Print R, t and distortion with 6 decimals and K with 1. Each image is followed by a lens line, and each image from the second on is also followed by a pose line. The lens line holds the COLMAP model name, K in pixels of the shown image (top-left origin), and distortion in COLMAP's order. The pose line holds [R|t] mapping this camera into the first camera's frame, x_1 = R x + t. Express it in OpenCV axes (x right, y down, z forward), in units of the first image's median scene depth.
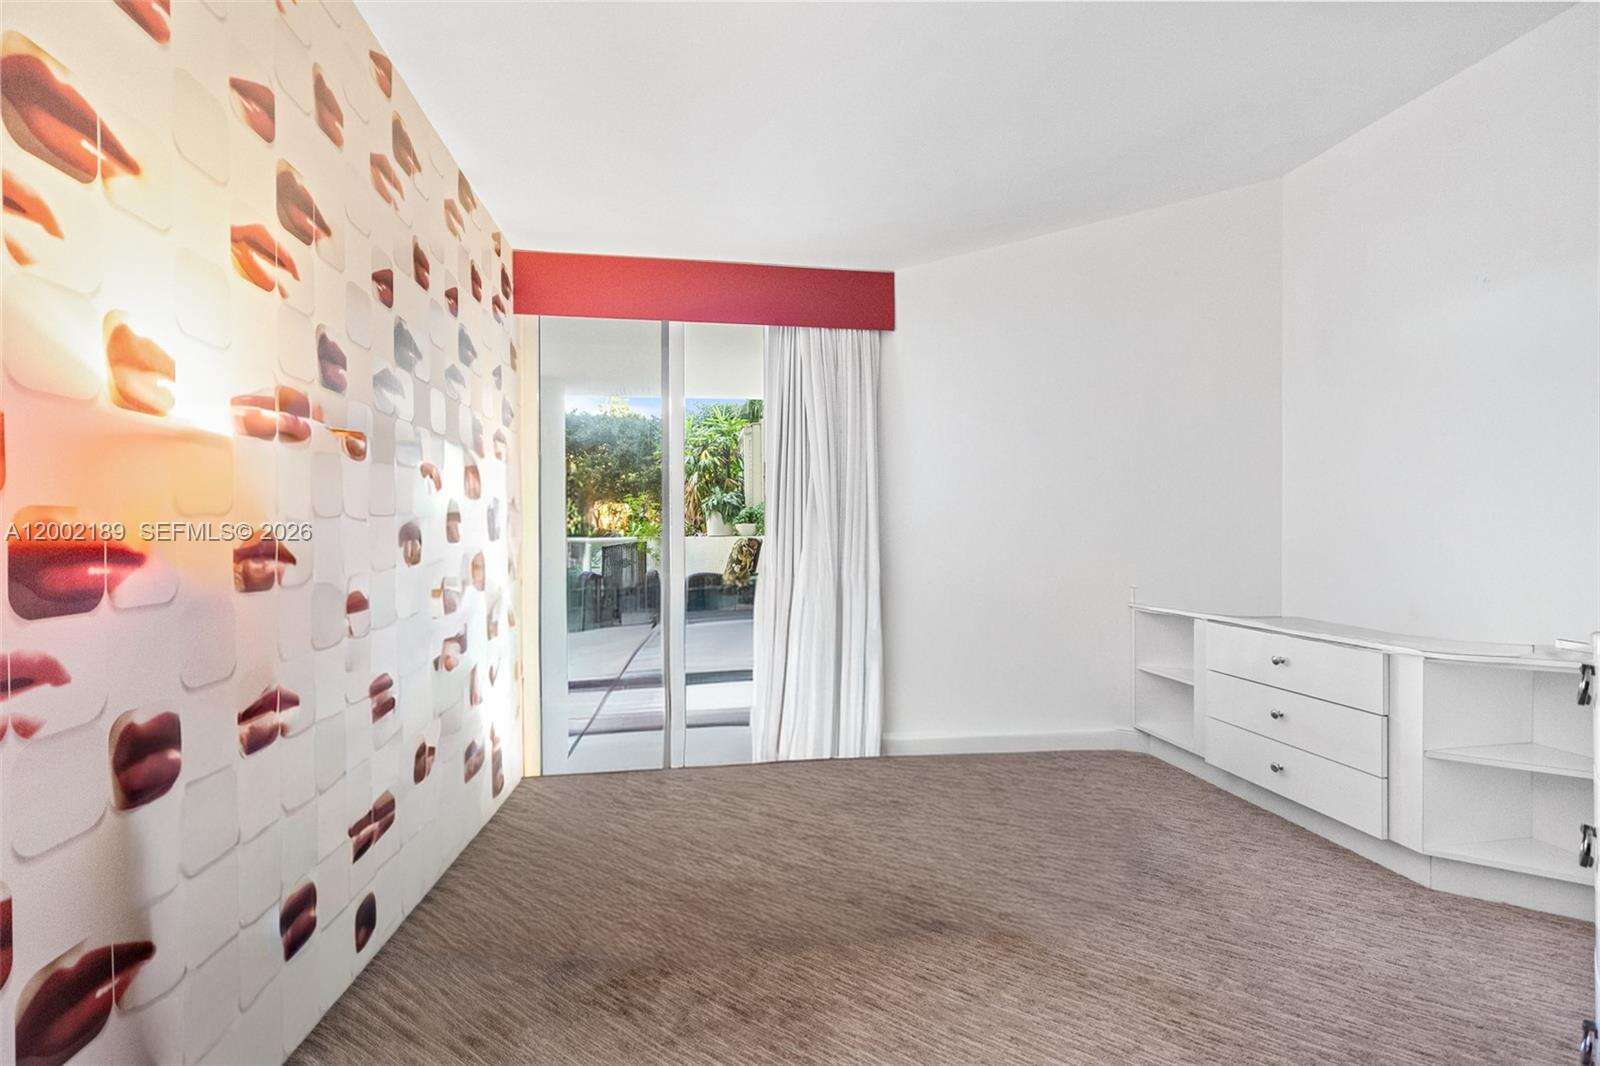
lens RADIAL K [[712.0, 0, 804.6], [0, 712.0, 534.9], [0, 0, 1]] dist [-0.009714, 0.005871]
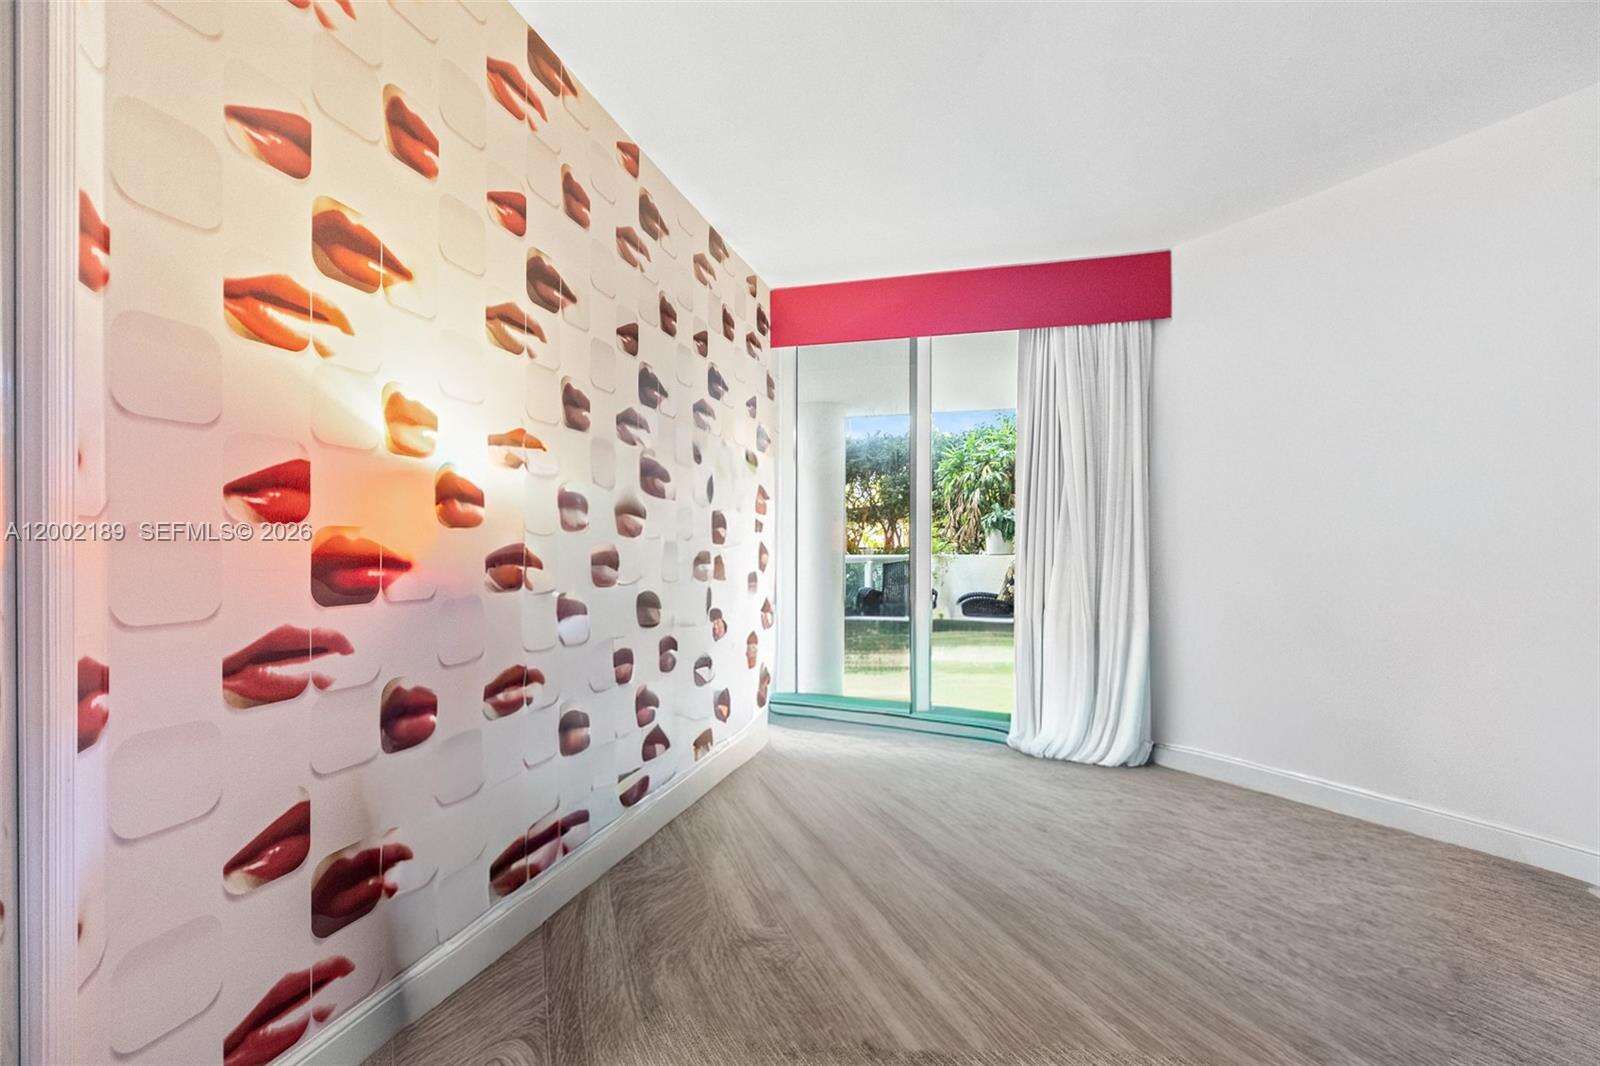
lens RADIAL K [[715.8, 0, 797.4], [0, 715.8, 546.4], [0, 0, 1]] dist [-0.001503, 0.000952]
pose [[0.903371, 0.008204, -0.428782, 0.158981], [-0.011923, 0.999911, -0.005986, -0.001427], [0.428695, 0.010520, 0.903388, 0.047668]]
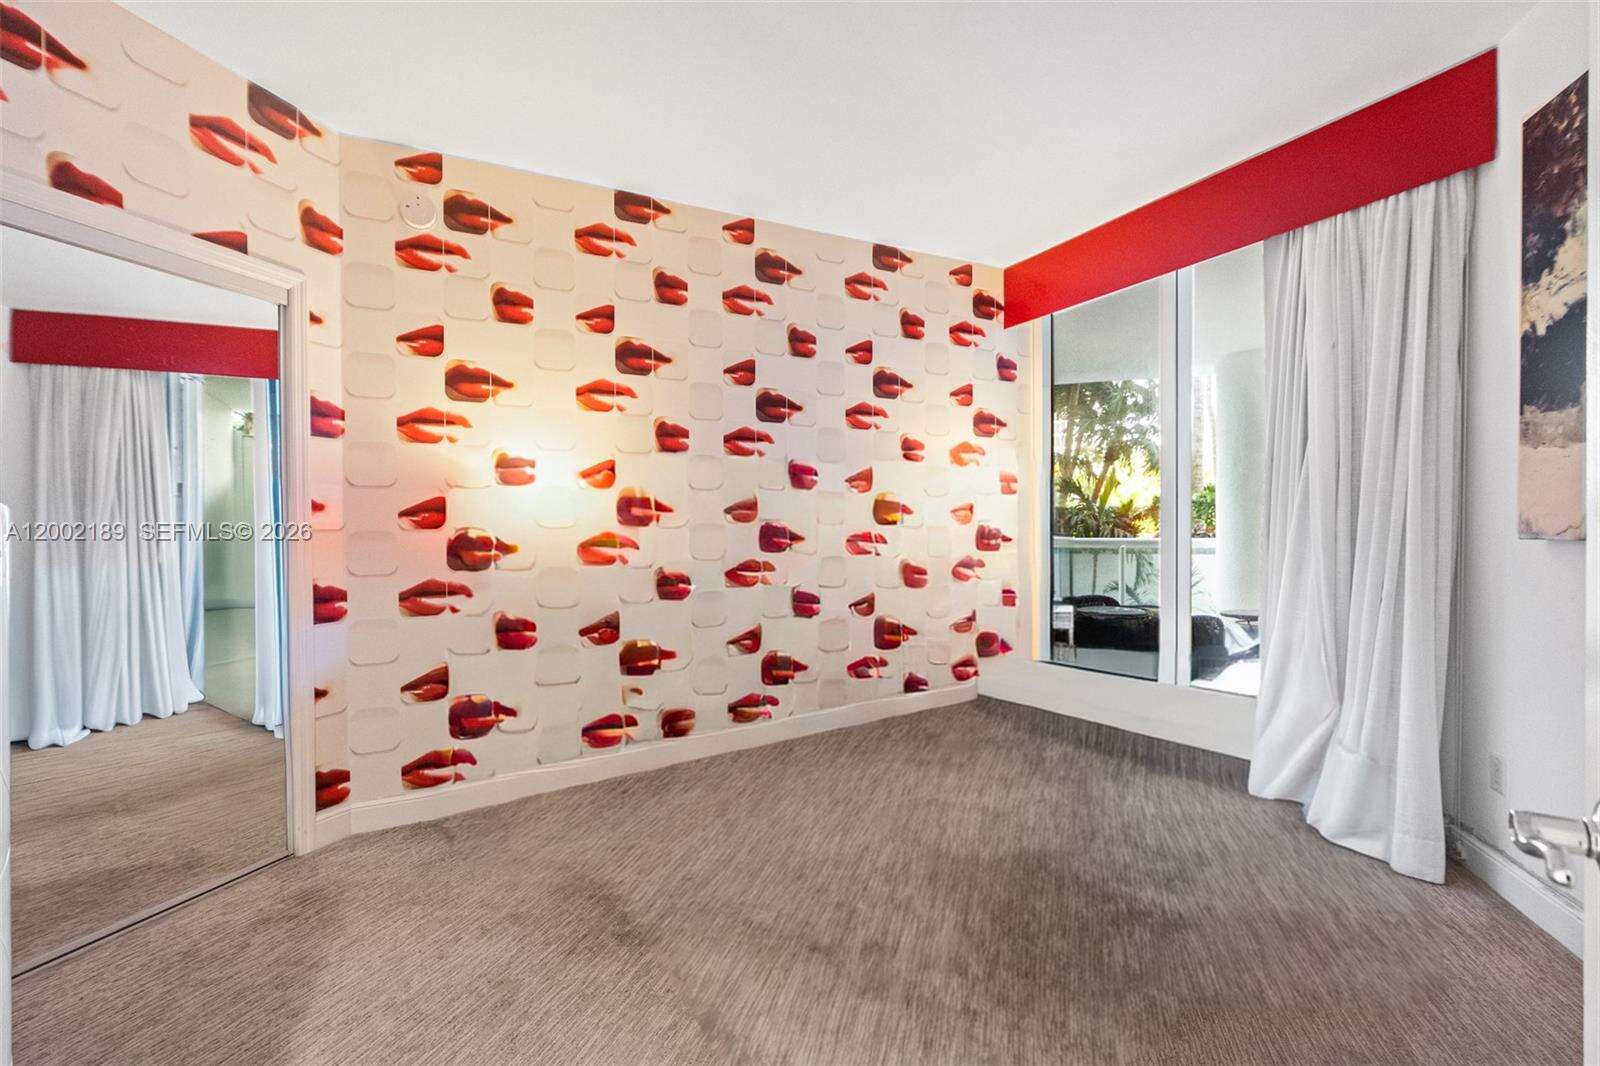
lens RADIAL K [[712.0, 0, 804.6], [0, 712.0, 534.9], [0, 0, 1]] dist [-0.009714, 0.005871]
pose [[0.294536, 0.020755, -0.955415, 0.833095], [-0.005864, 0.999785, 0.019911, -0.035359], [0.955622, -0.000262, 0.294594, 0.633179]]
